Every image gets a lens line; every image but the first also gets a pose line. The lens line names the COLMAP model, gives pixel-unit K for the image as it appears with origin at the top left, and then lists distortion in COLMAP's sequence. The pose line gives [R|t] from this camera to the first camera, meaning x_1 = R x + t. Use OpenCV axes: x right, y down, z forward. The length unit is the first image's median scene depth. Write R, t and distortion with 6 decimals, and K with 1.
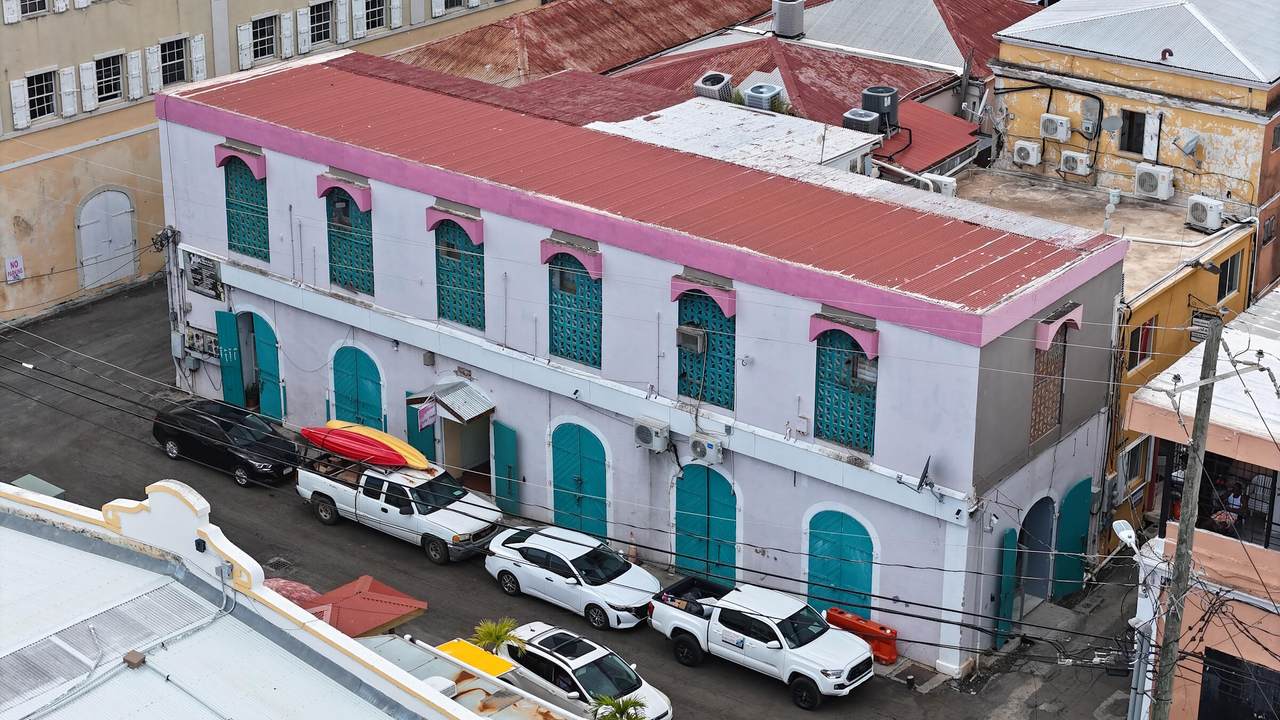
lens RADIAL K [[2673.1, 0, 641.1], [0, 2673.1, 359.2], [0, 0, 1]] dist [-0.164470, 0.000000]
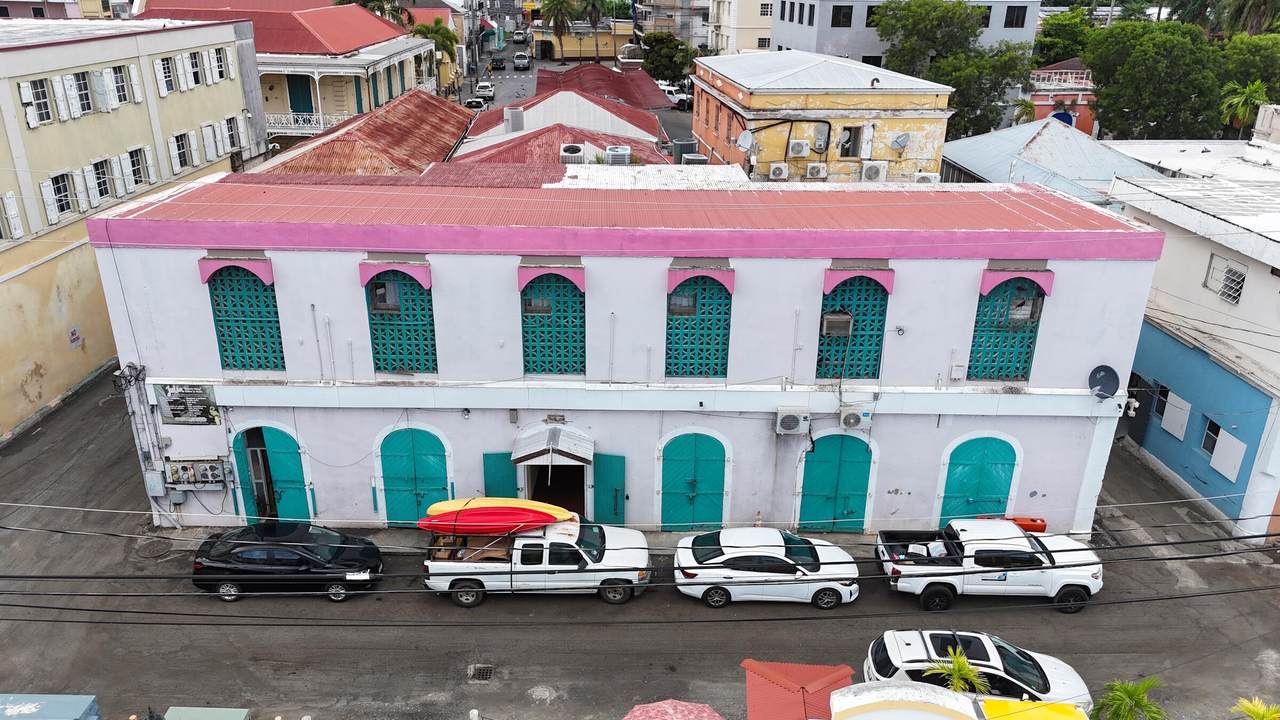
lens RADIAL K [[948.7, 0, 636.7], [0, 948.7, 358.3], [0, 0, 1]] dist [0.058483, -0.018144]
pose [[0.778880, -0.234750, 0.581583, -0.247064], [0.230310, 0.969578, 0.082918, -0.040880], [-0.583355, 0.069361, 0.809250, 0.656432]]
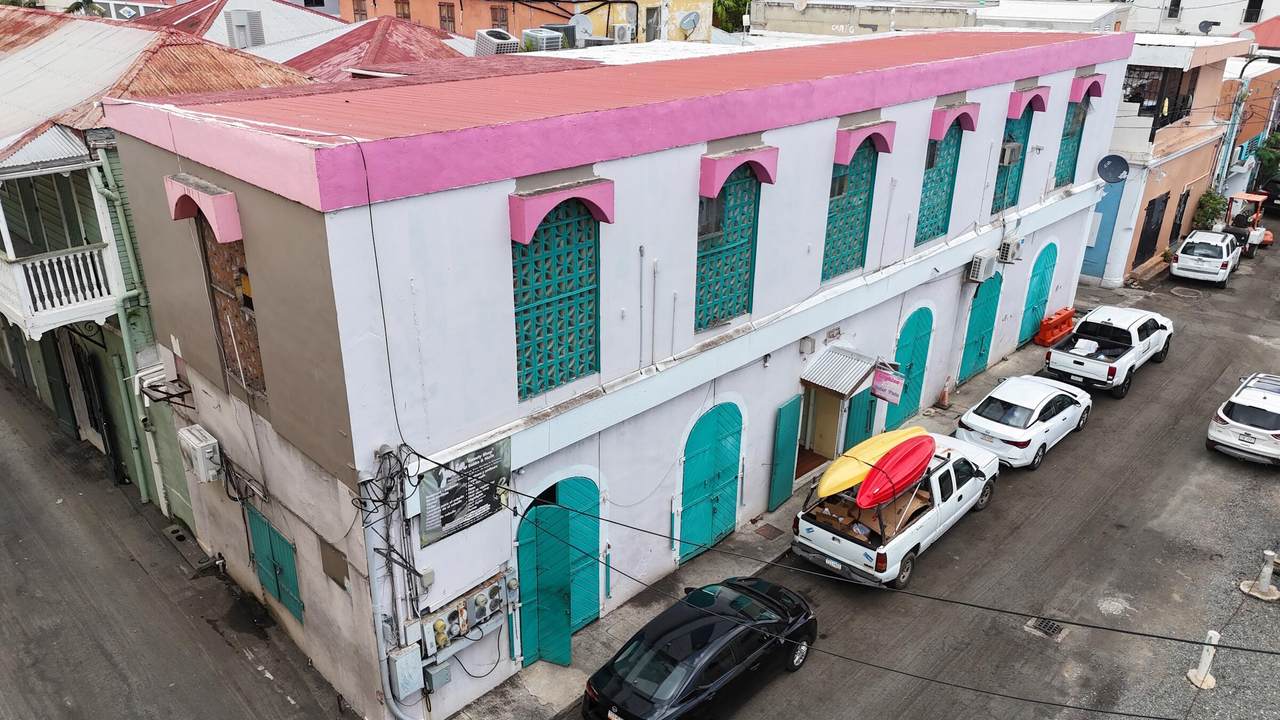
lens RADIAL K [[948.7, 0, 638.3], [0, 948.7, 363.5], [0, 0, 1]] dist [0.058483, -0.018144]
pose [[0.073537, -0.396855, 0.914931, -0.334972], [0.367819, 0.863531, 0.344997, -0.108415], [-0.926985, 0.311159, 0.209472, 0.969128]]
